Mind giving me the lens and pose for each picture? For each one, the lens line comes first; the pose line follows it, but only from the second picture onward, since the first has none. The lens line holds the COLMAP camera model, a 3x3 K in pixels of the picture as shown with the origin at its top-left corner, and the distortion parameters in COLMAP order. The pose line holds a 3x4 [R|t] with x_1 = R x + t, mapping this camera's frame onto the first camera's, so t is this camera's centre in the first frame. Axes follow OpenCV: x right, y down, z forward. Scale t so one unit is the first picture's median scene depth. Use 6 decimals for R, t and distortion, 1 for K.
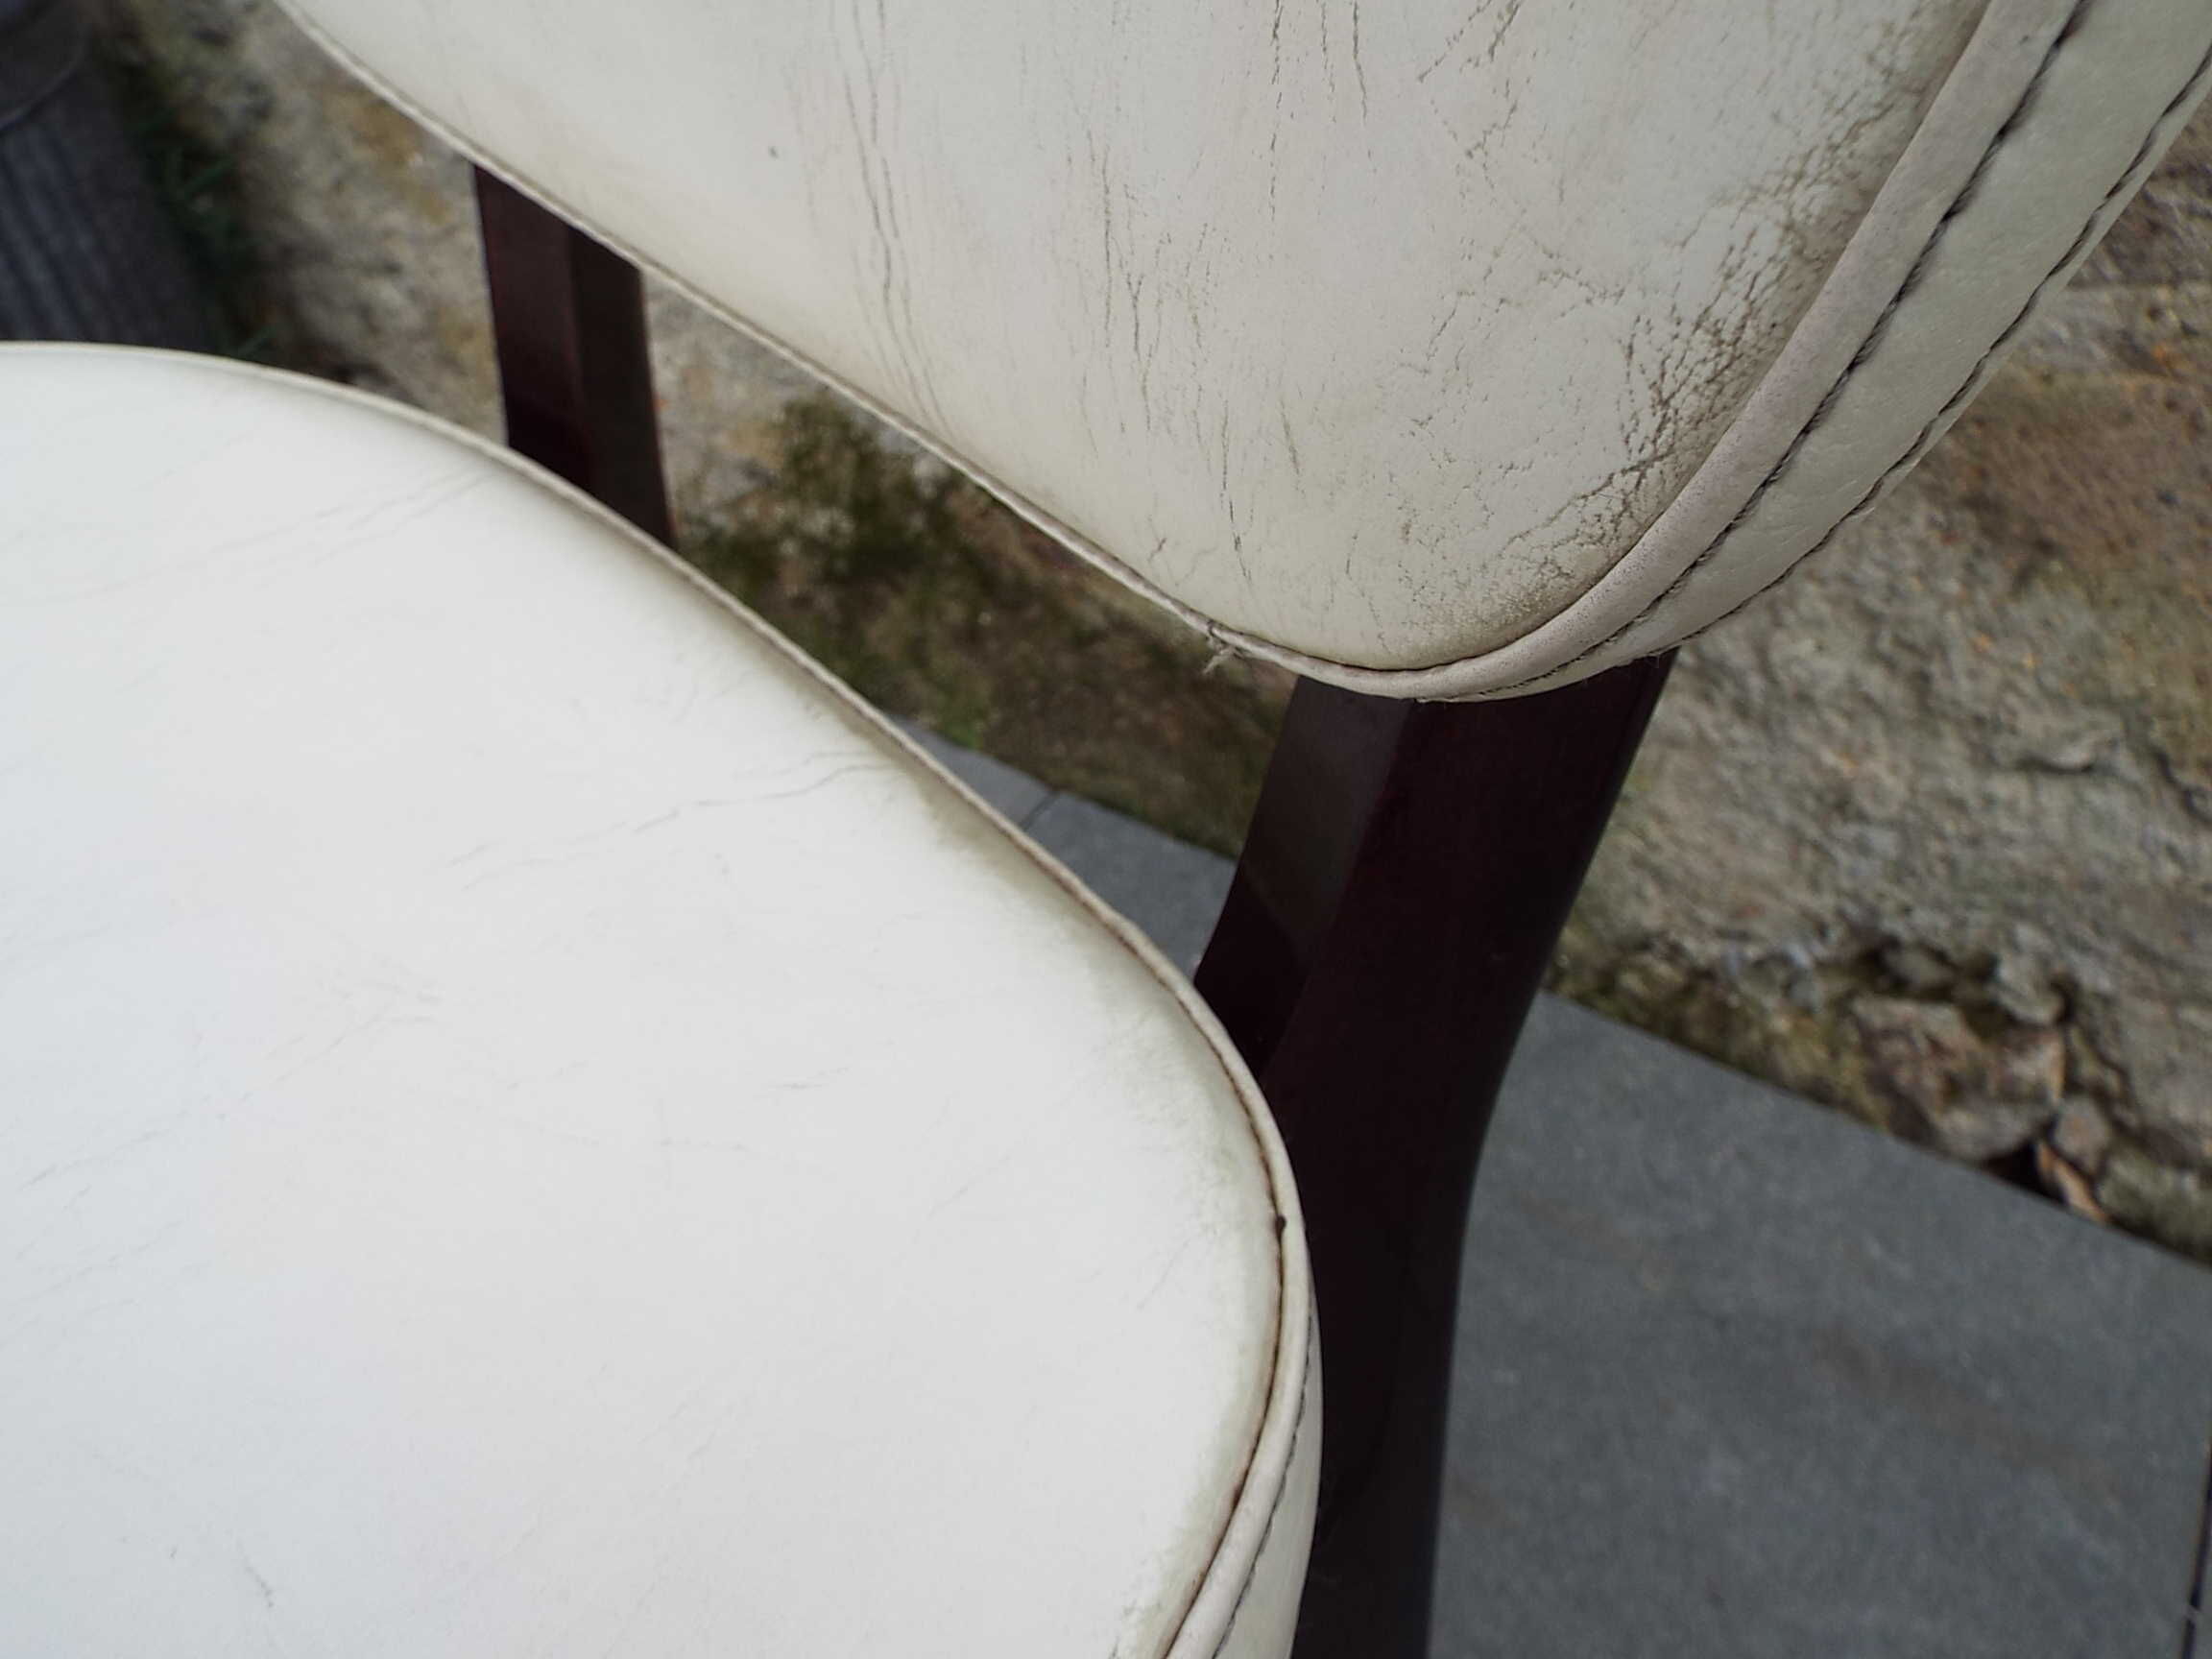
lens RADIAL K [[1679.1, 0, 1105.3], [0, 1679.1, 804.0], [0, 0, 1]] dist [0.032456, -0.006248]
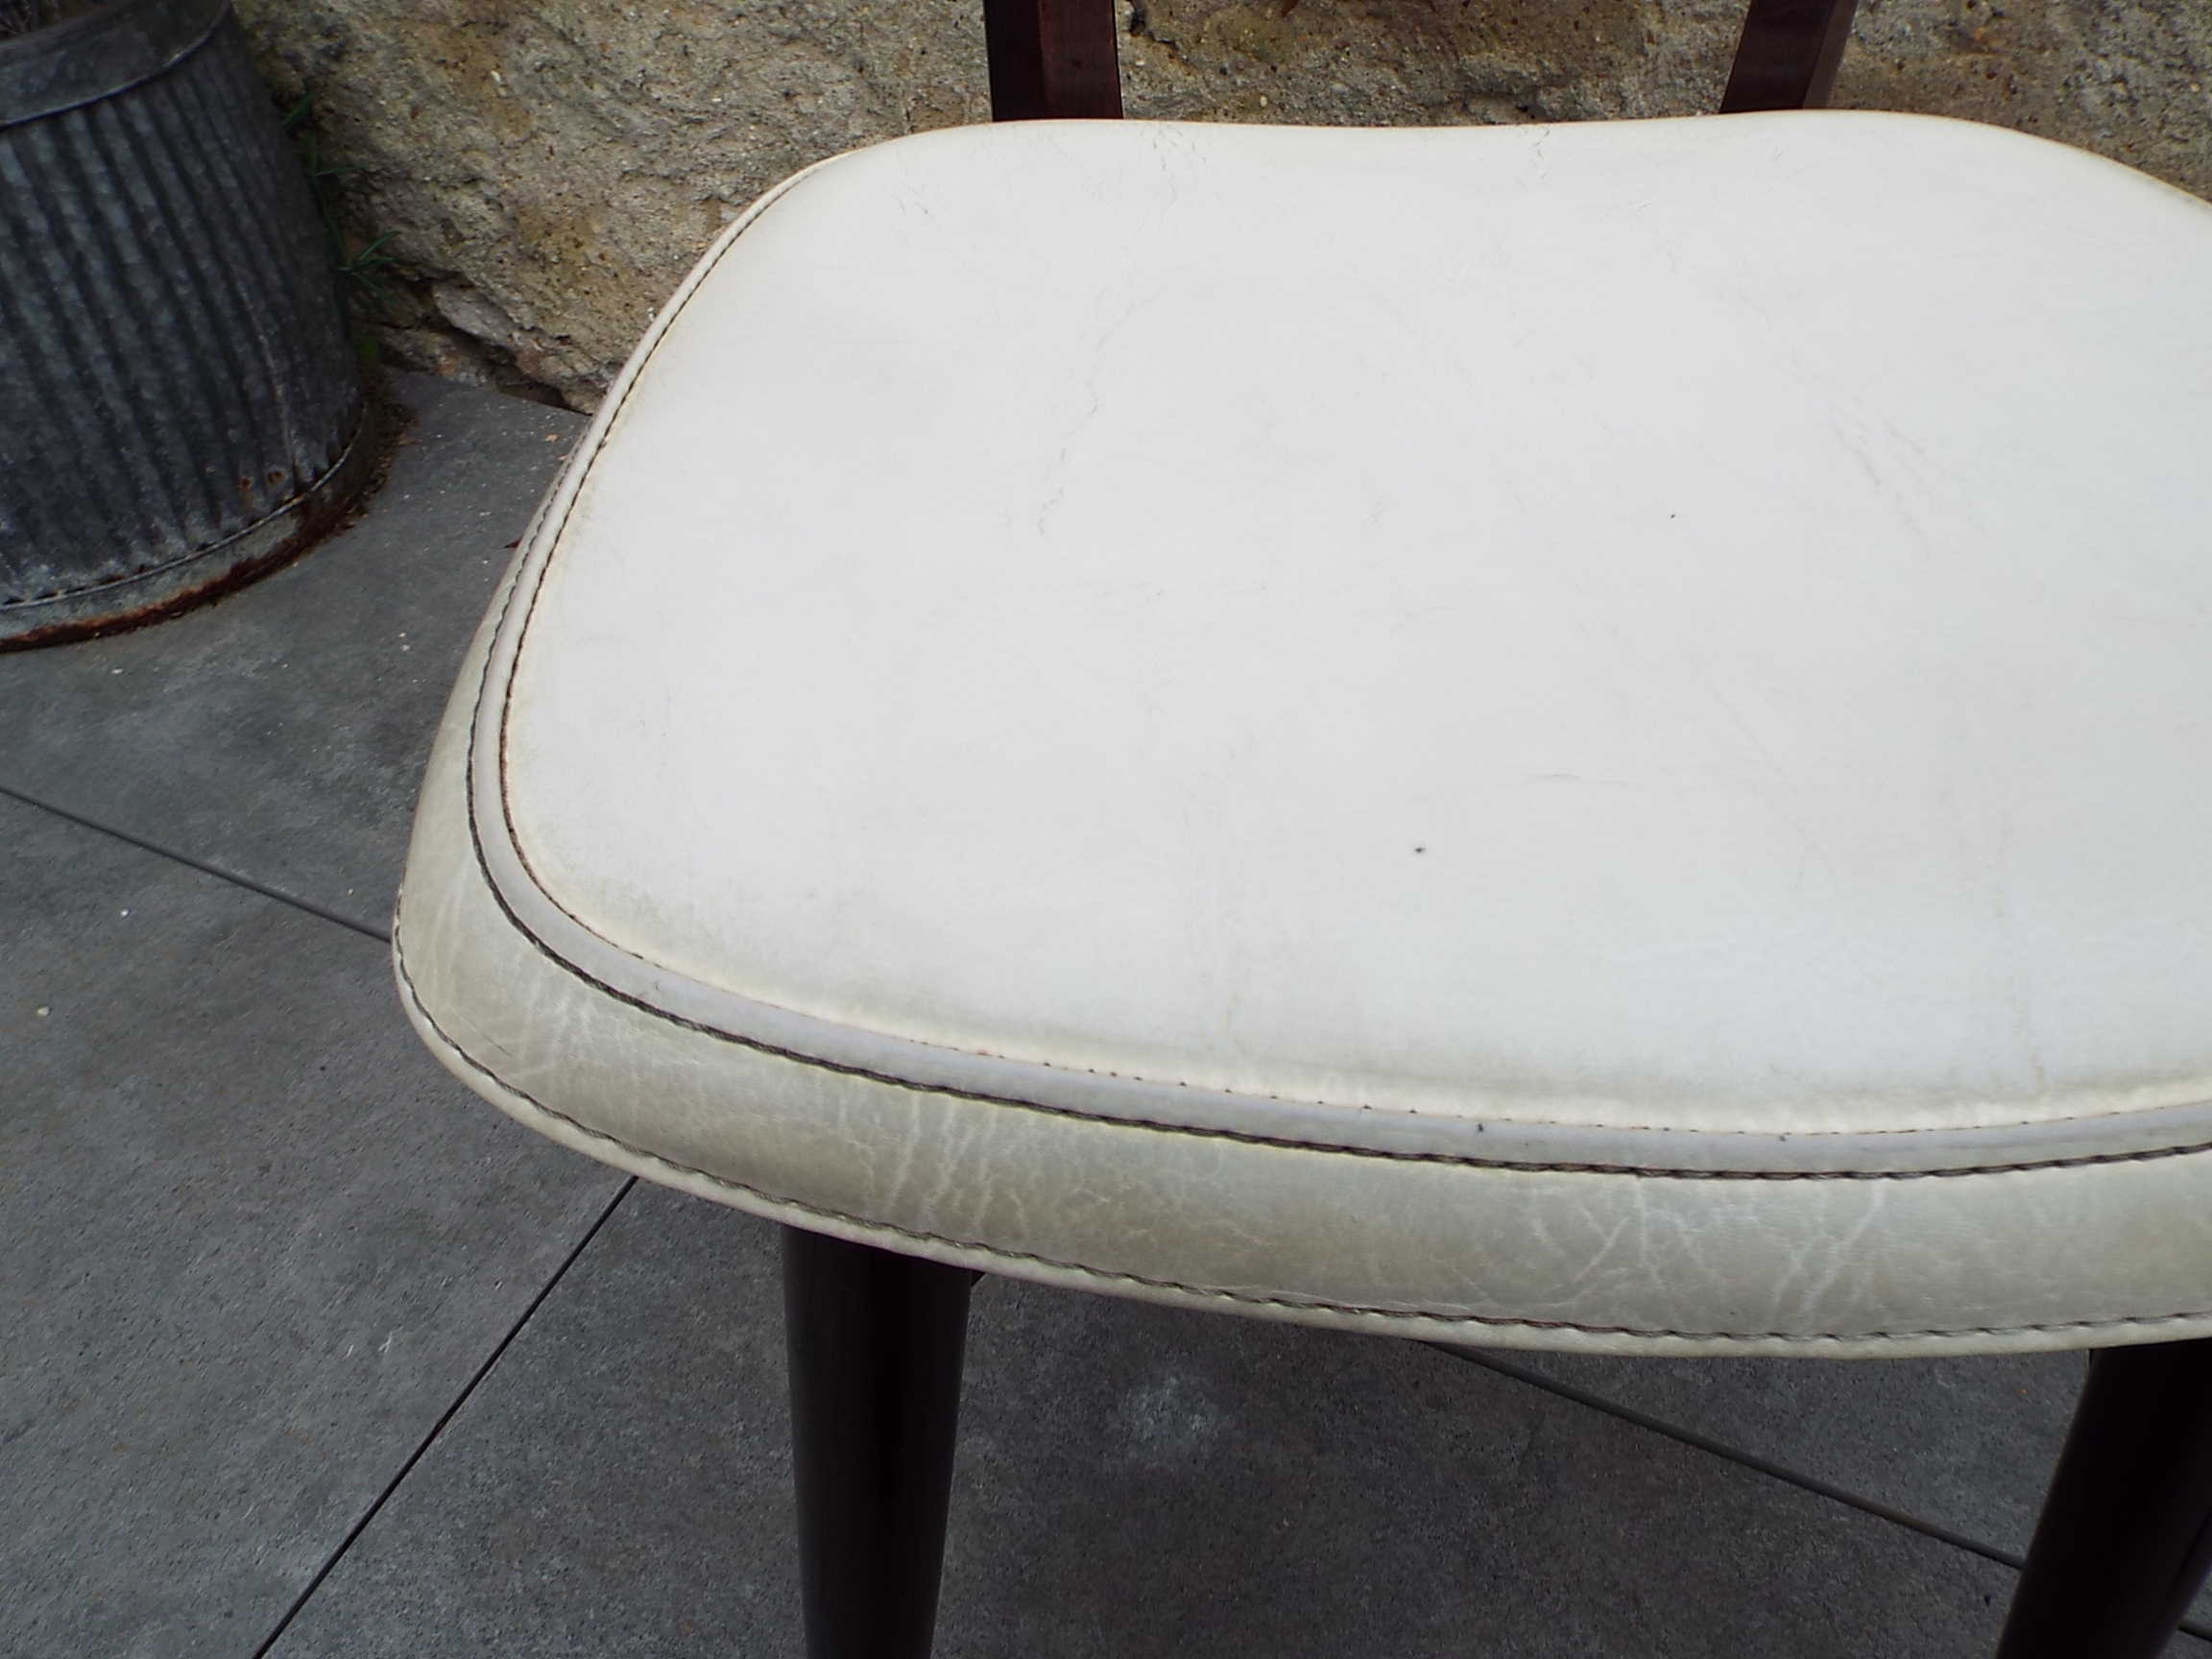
lens RADIAL K [[1688.2, 0, 1101.4], [0, 1688.2, 830.9], [0, 0, 1]] dist [0.036204, -0.010373]
pose [[0.990590, -0.116787, 0.071356, -0.157337], [0.115731, 0.993103, 0.018774, 0.167691], [-0.073057, -0.010339, 0.997274, -0.203935]]
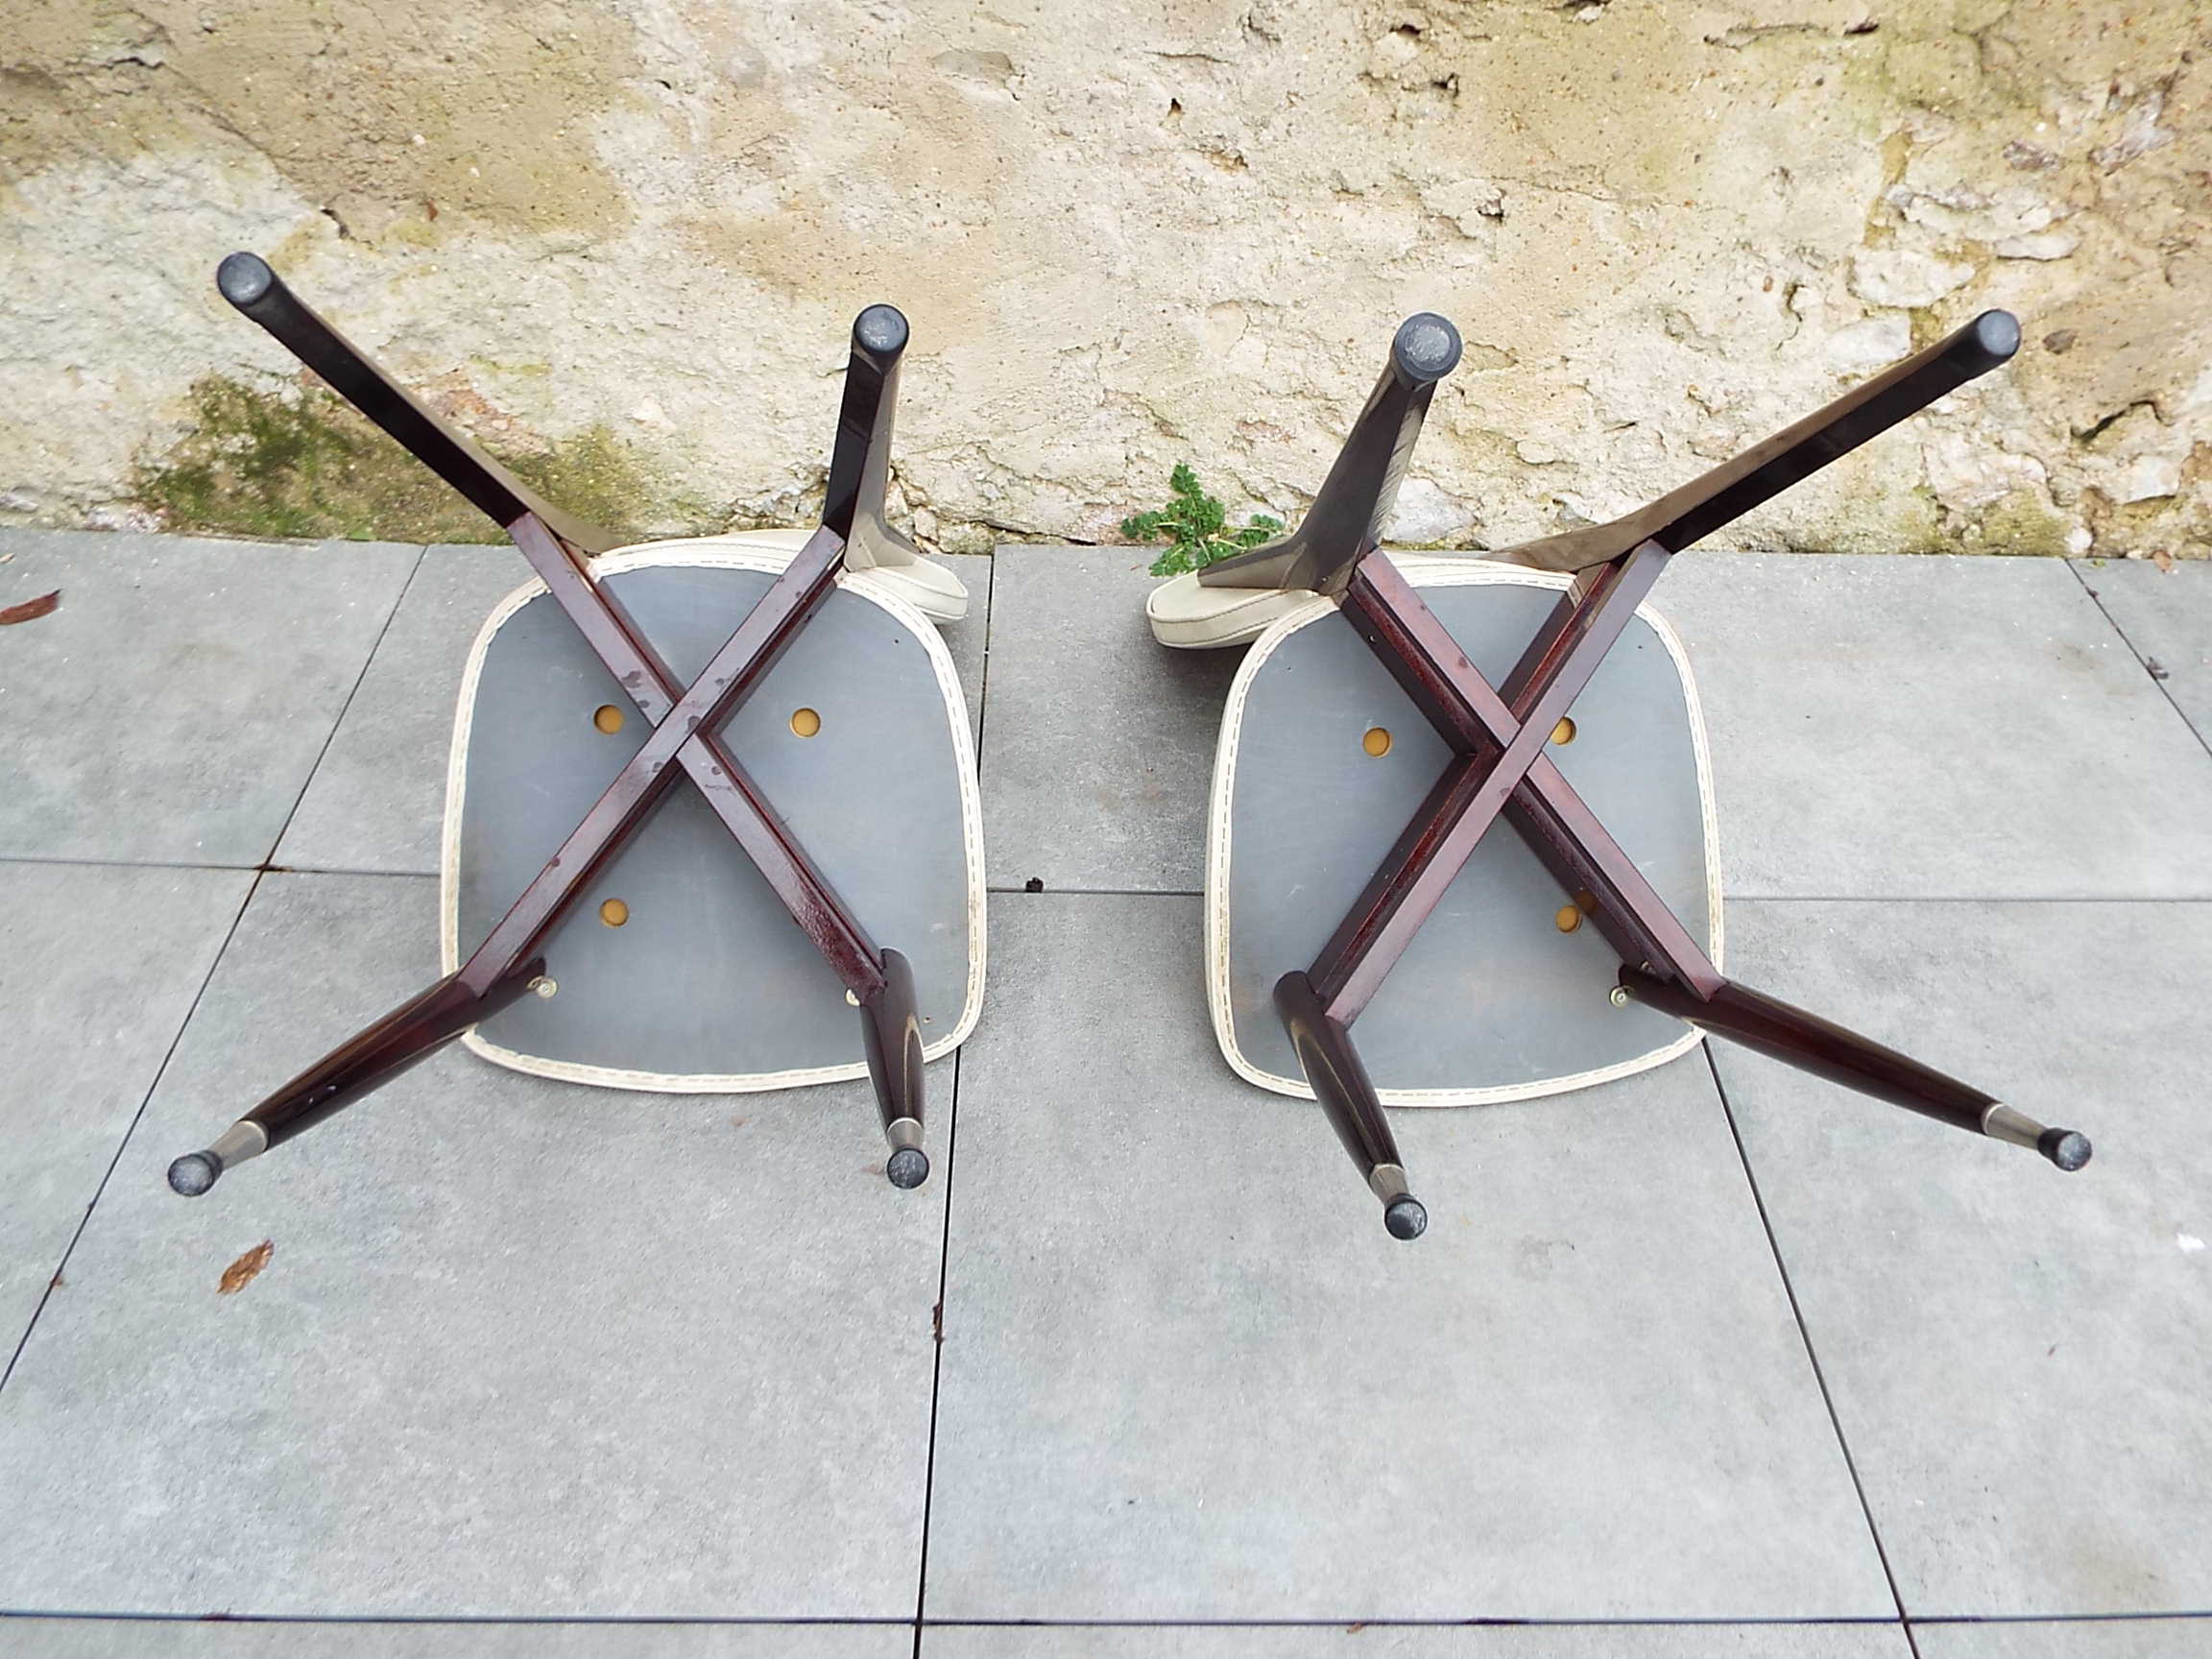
lens RADIAL K [[1648.7, 0, 1116.8], [0, 1648.7, 836.1], [0, 0, 1]] dist [0.008191, -0.004714]
pose [[0.845754, -0.369213, 0.385205, -0.215753], [0.345239, 0.929110, 0.132532, 0.329418], [-0.406830, 0.020898, 0.913265, -1.041813]]
